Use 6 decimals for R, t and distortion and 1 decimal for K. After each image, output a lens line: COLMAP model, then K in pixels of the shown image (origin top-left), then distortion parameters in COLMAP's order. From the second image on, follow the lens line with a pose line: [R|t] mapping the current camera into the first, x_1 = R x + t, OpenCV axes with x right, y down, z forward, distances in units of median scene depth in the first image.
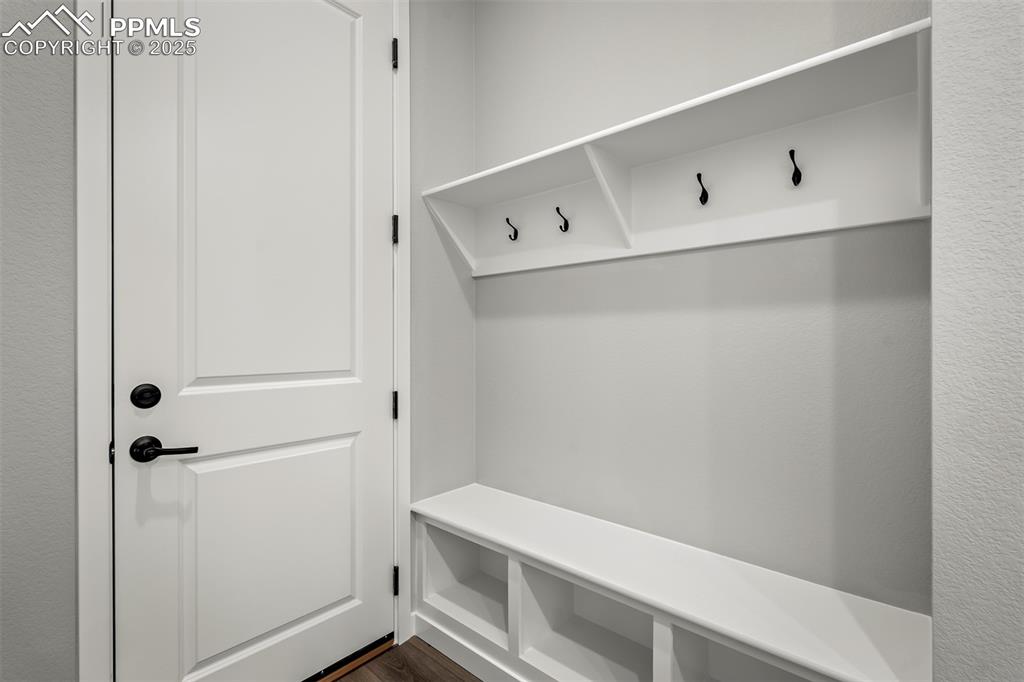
lens RADIAL K [[470.9, 0, 512.0], [0, 470.9, 341.0], [0, 0, 1]] dist [0.001376, 0.000032]
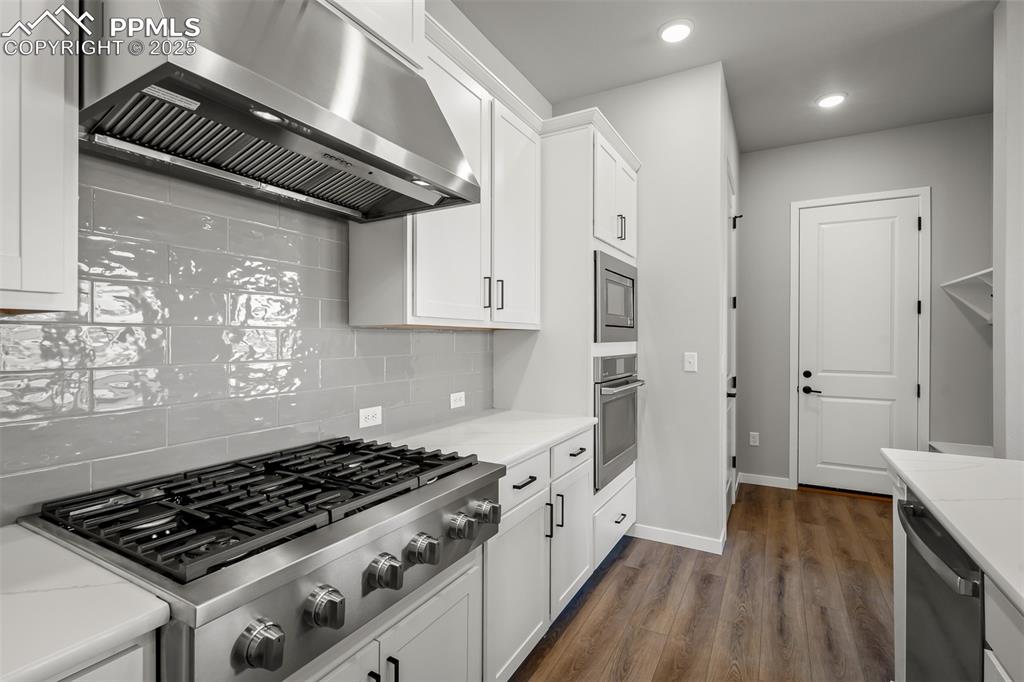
lens RADIAL K [[478.0, 0, 511.6], [0, 478.0, 338.2], [0, 0, 1]] dist [-0.000933, -0.000025]
pose [[0.209761, -0.000172, -0.977753, 1.997419], [-0.007503, 0.999970, -0.001785, -0.111680], [0.977724, 0.007711, 0.209754, -1.683843]]
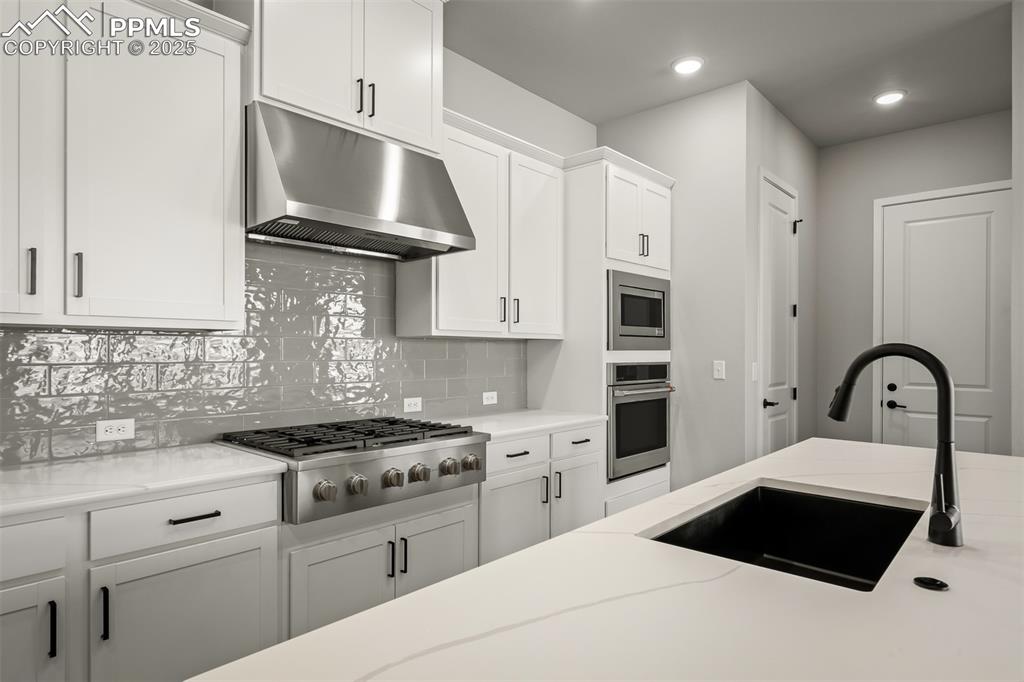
lens RADIAL K [[580.1, 0, 511.1], [0, 580.1, 351.6], [0, 0, 1]] dist [0.003083, -0.000091]
pose [[-0.011160, 0.000502, -0.999938, 2.863501], [-0.008196, 0.999966, 0.000593, -0.092236], [0.999904, 0.008202, -0.011156, -1.362171]]
